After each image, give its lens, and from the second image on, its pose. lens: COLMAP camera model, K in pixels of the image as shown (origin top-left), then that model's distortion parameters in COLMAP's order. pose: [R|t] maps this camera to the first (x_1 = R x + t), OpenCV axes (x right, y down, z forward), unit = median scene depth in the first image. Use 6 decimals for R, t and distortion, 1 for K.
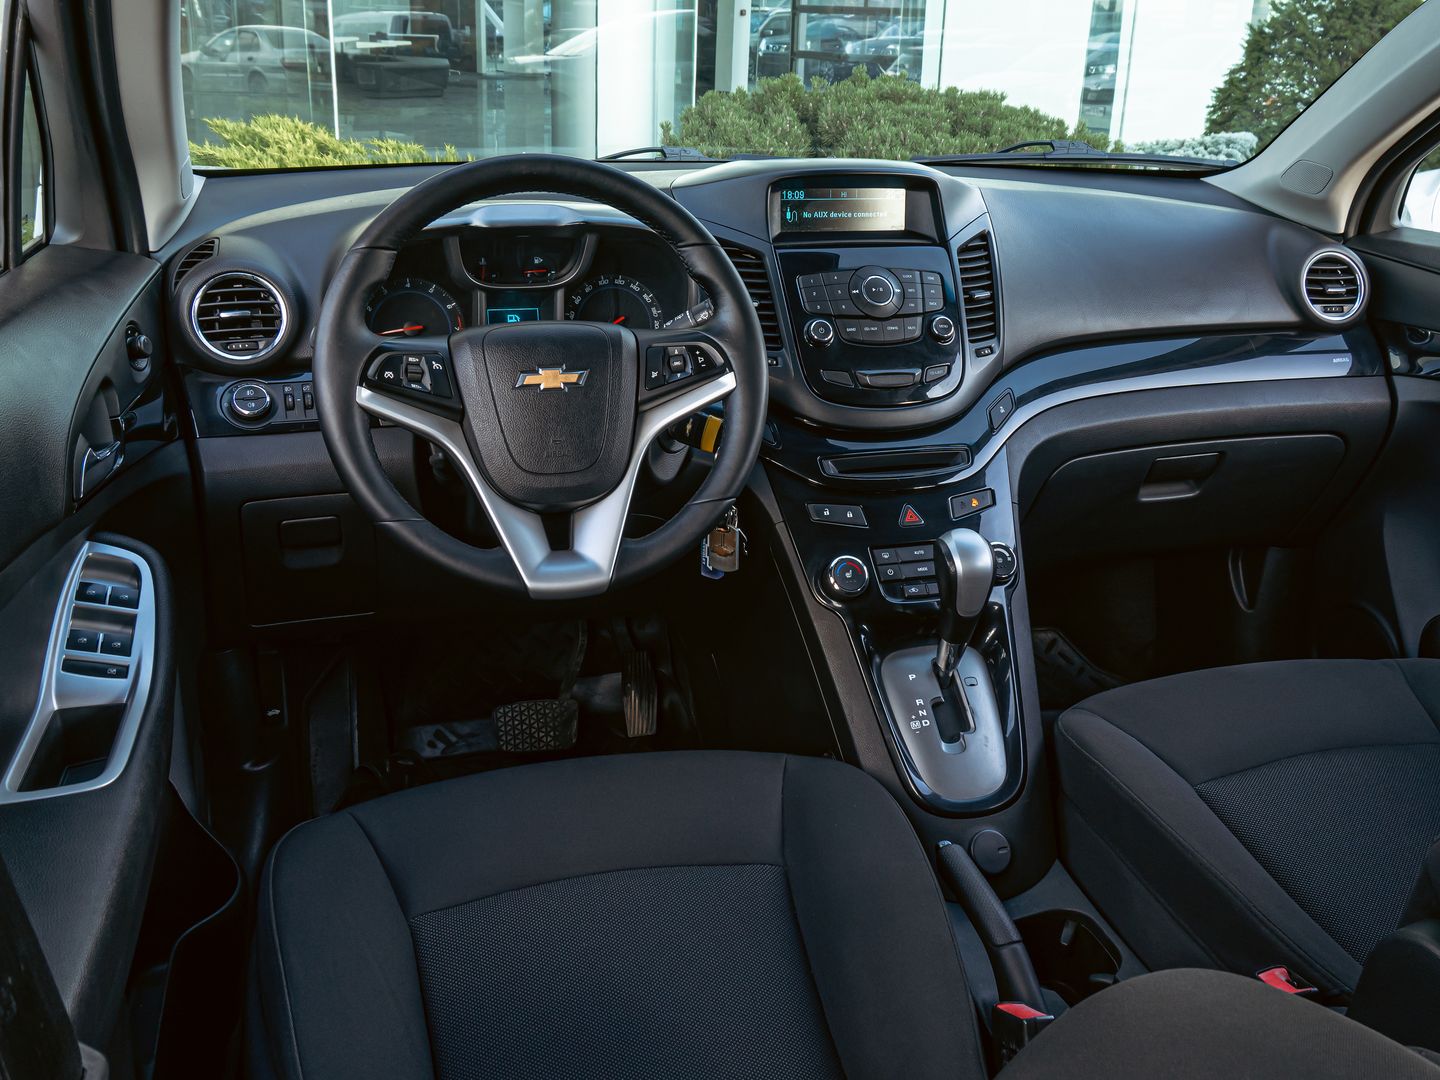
lens RADIAL K [[1306.5, 0, 721.2], [0, 1306.5, 518.7], [0, 0, 1]] dist [-0.009677, -0.004431]
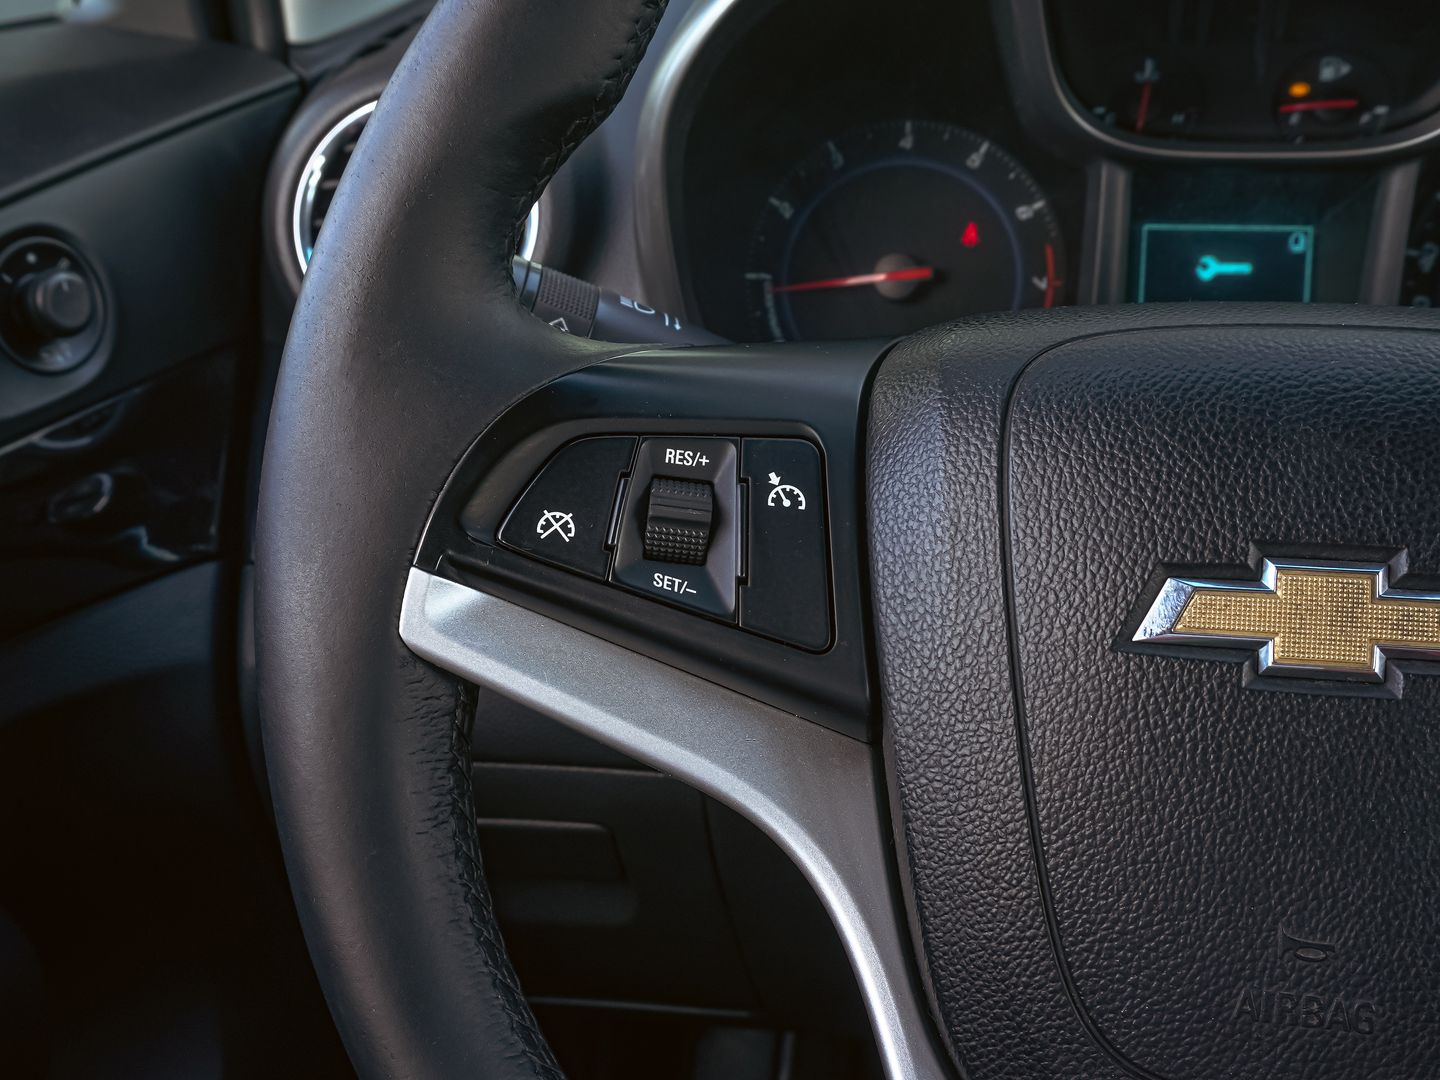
lens RADIAL K [[1560.4, 0, 721.4], [0, 1560.4, 573.2], [0, 0, 1]] dist [-0.020251, -0.009027]
pose [[0.878421, 0.140933, -0.456634, -0.089036], [-0.105750, 0.989162, 0.101860, -0.109593], [0.466041, -0.041187, 0.883804, 0.644911]]
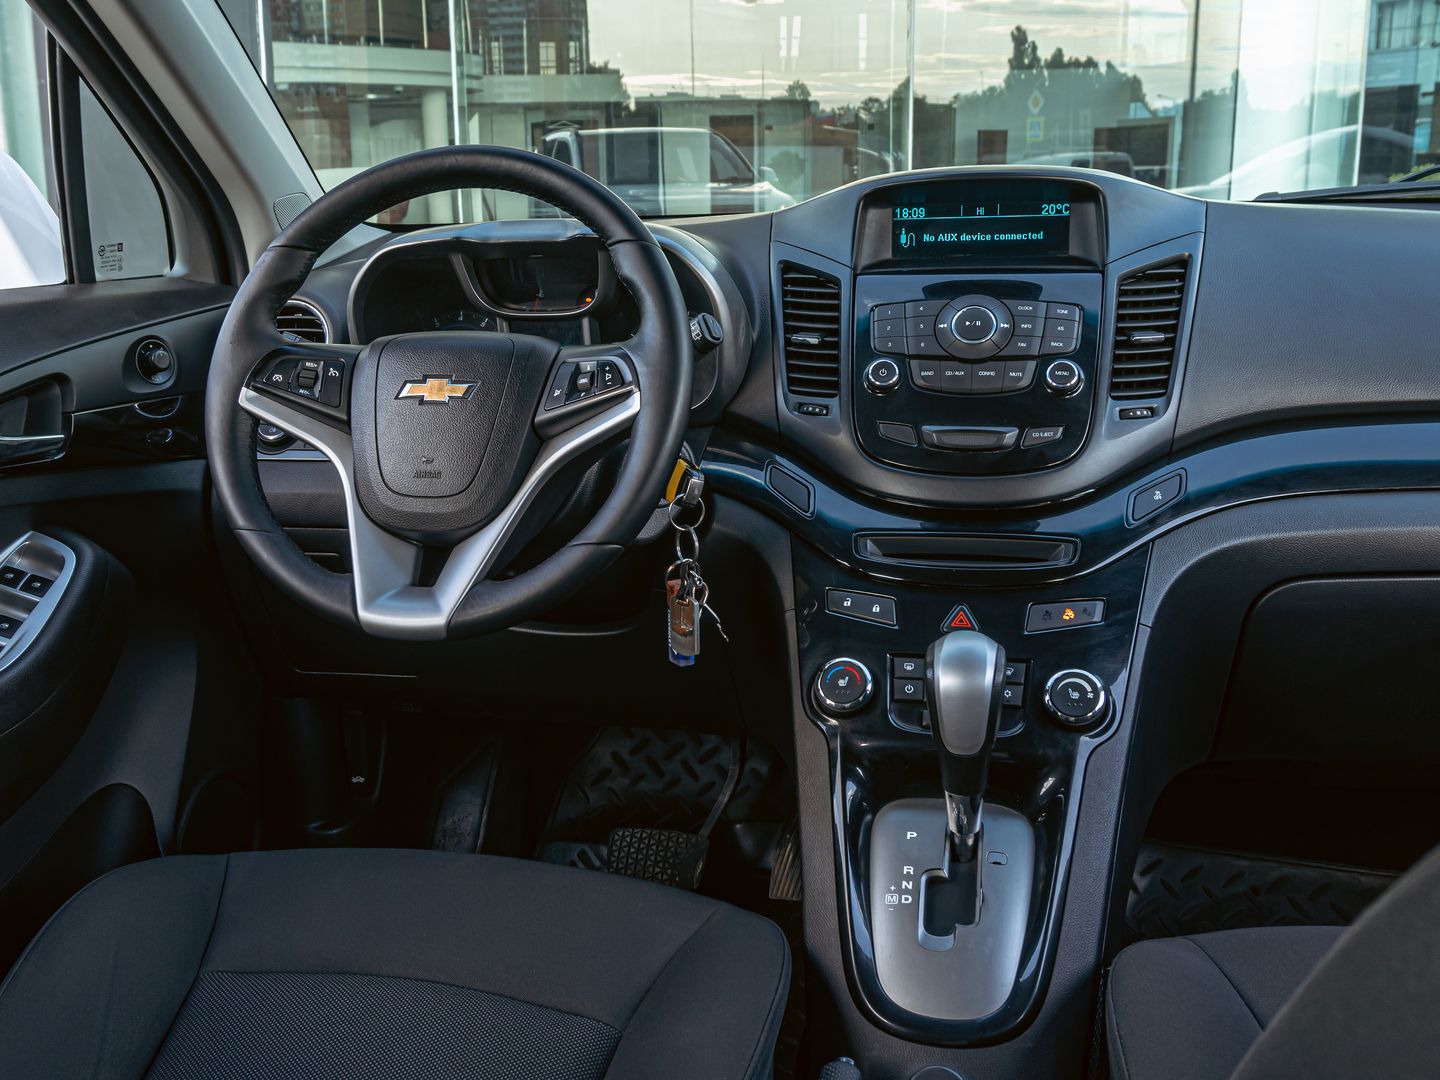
lens RADIAL K [[1466.0, 0, 668.0], [0, 1466.0, 540.0], [0, 0, 1]] dist [-0.006738, -0.009438]
pose [[0.856780, 0.068380, -0.511128, 0.436187], [-0.131651, 0.987329, -0.088593, 0.049642], [0.498594, 0.143195, 0.854927, 0.217220]]
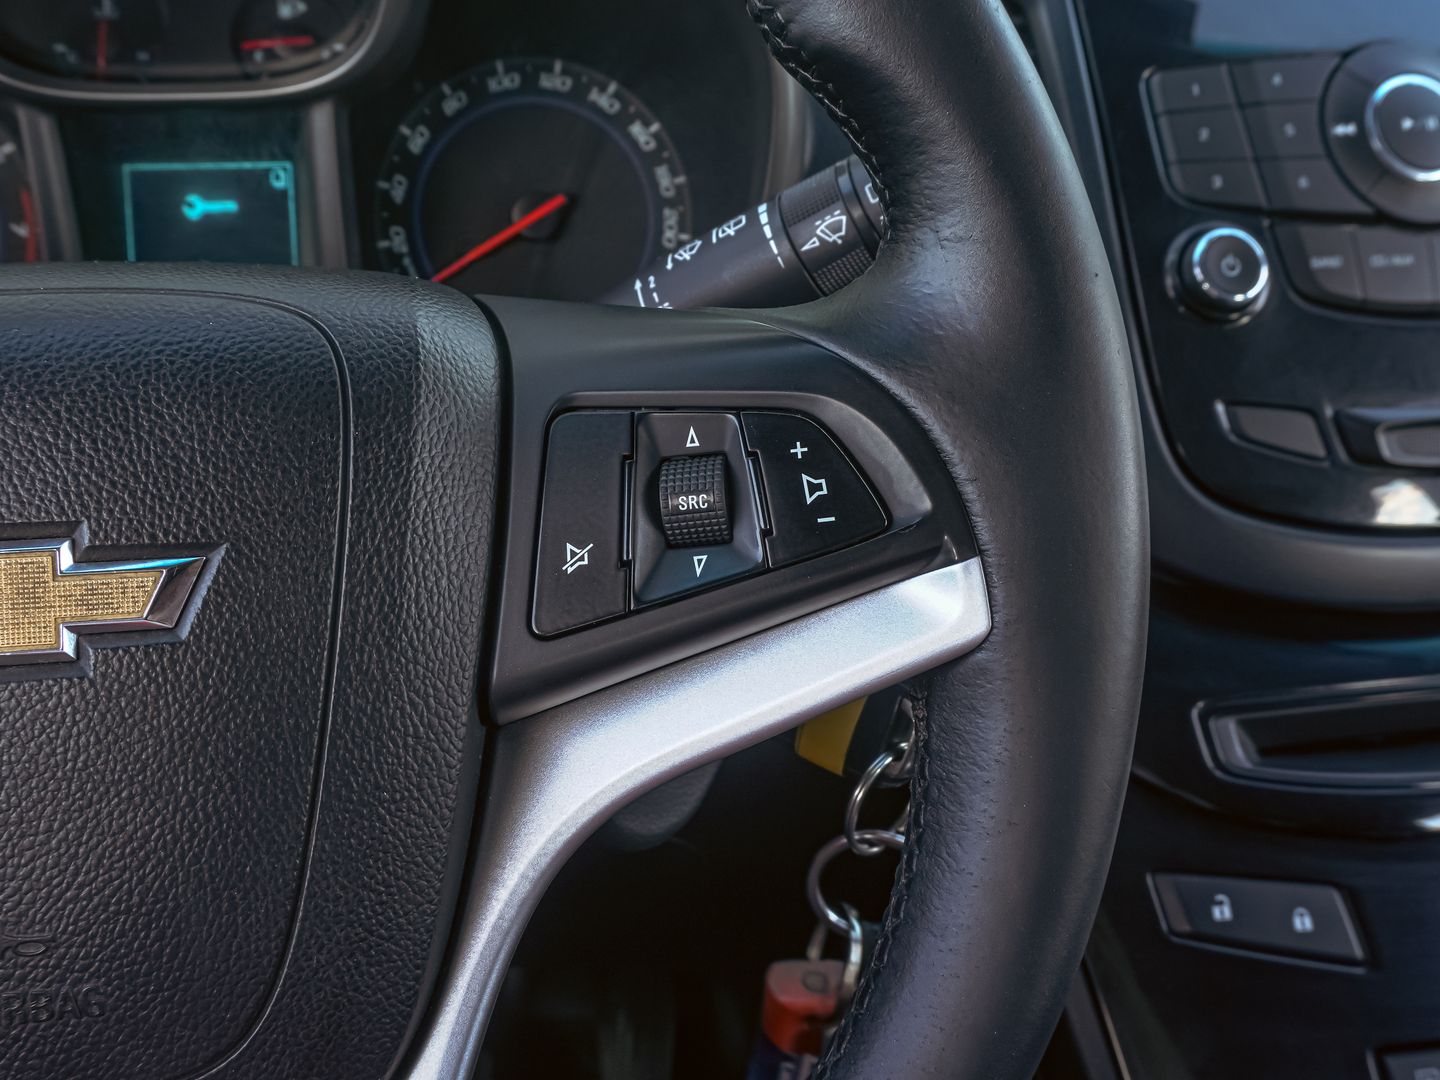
lens RADIAL K [[1466.0, 0, 668.0], [0, 1466.0, 540.0], [0, 0, 1]] dist [-0.006738, -0.009438]
pose [[0.994927, 0.043642, -0.090637, -0.015130], [-0.032567, 0.992208, 0.120262, -0.123507], [0.095179, -0.116701, 0.988596, 0.687121]]
